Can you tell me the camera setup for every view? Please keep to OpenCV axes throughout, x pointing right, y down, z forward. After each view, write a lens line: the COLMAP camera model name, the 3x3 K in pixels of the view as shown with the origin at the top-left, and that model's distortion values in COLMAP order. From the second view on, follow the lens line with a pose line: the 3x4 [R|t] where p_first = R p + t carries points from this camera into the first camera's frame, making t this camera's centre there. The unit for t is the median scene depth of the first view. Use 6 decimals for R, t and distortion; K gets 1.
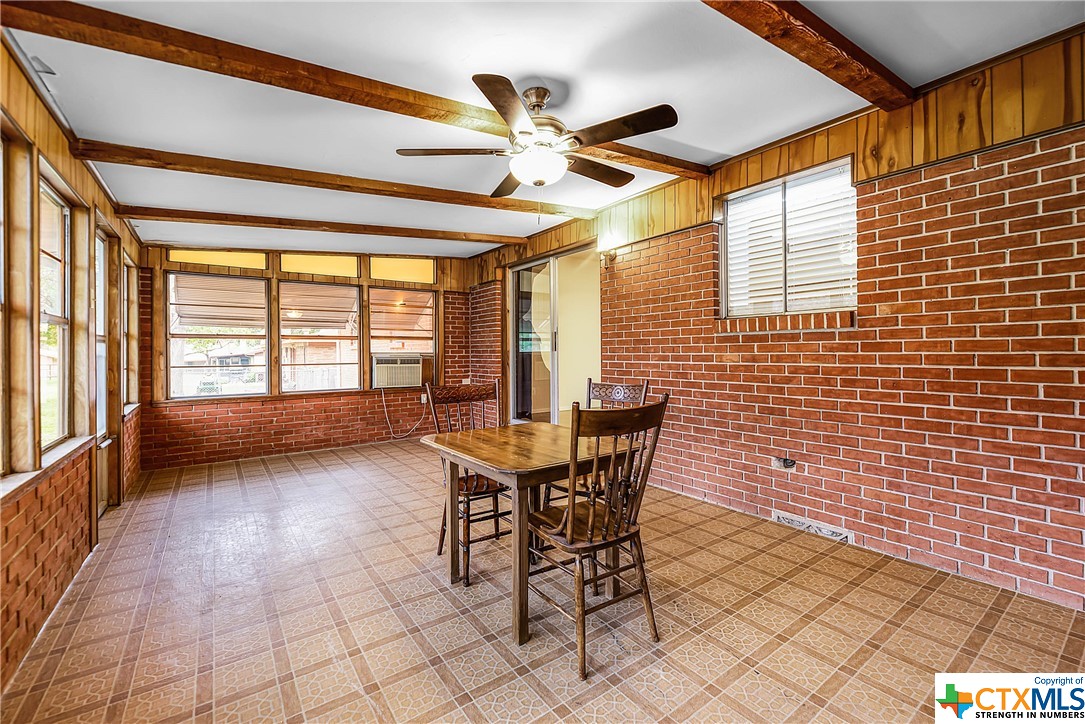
lens RADIAL K [[456.2, 0, 543.6], [0, 456.2, 351.0], [0, 0, 1]] dist [-0.000338, -0.000051]
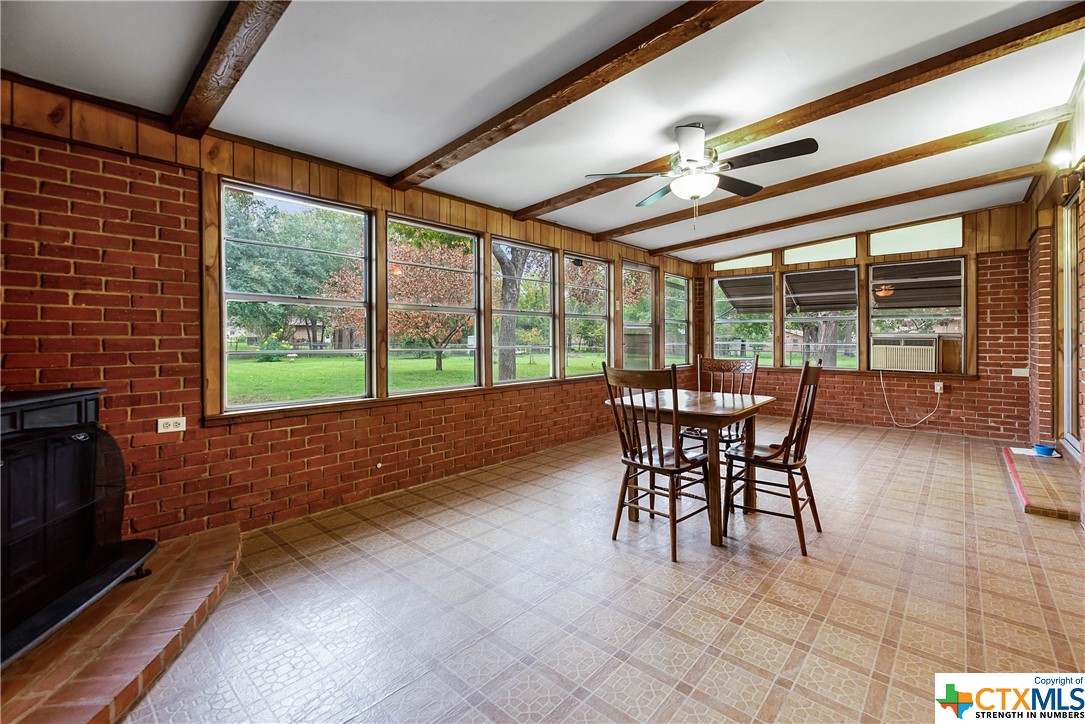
lens RADIAL K [[464.7, 0, 547.4], [0, 464.7, 339.9], [0, 0, 1]] dist [-0.002815, -0.000680]
pose [[0.209702, 0.013858, -0.977667, 0.443377], [0.002065, 0.999891, 0.014616, 0.002951], [0.977763, -0.005084, 0.209651, 0.124784]]
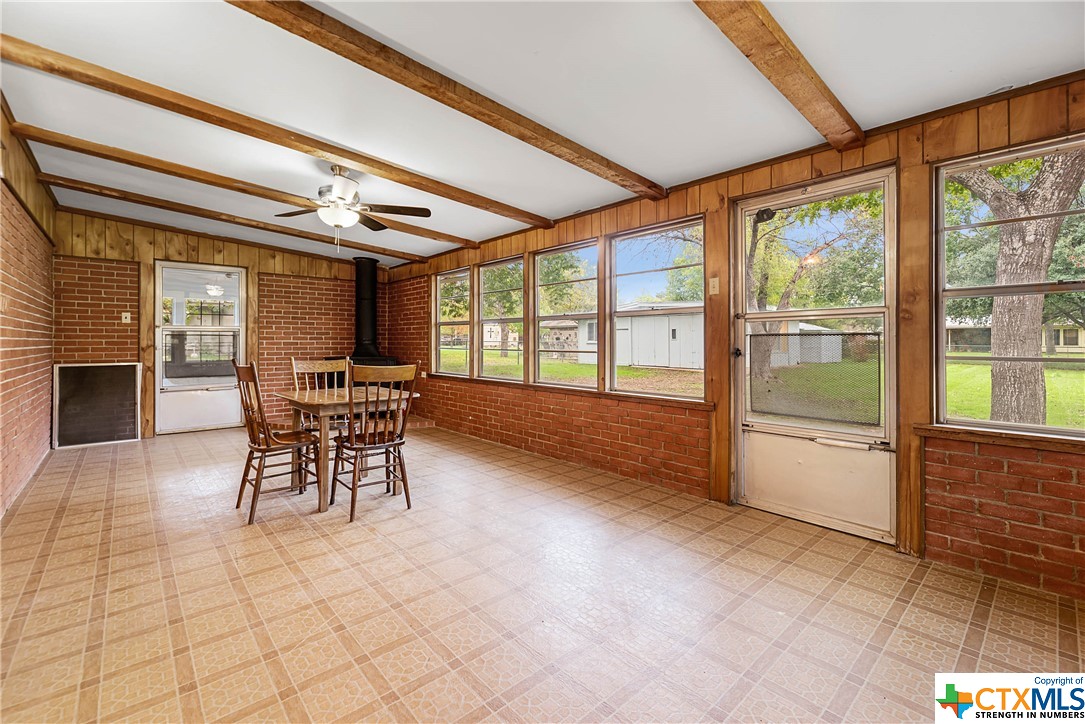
lens RADIAL K [[464.7, 0, 547.4], [0, 464.7, 339.9], [0, 0, 1]] dist [-0.002815, -0.000680]
pose [[-0.994236, 0.009607, -0.106781, -0.202494], [0.010386, 0.999923, -0.006739, 0.013304], [0.106708, -0.007810, -0.994260, 0.997131]]
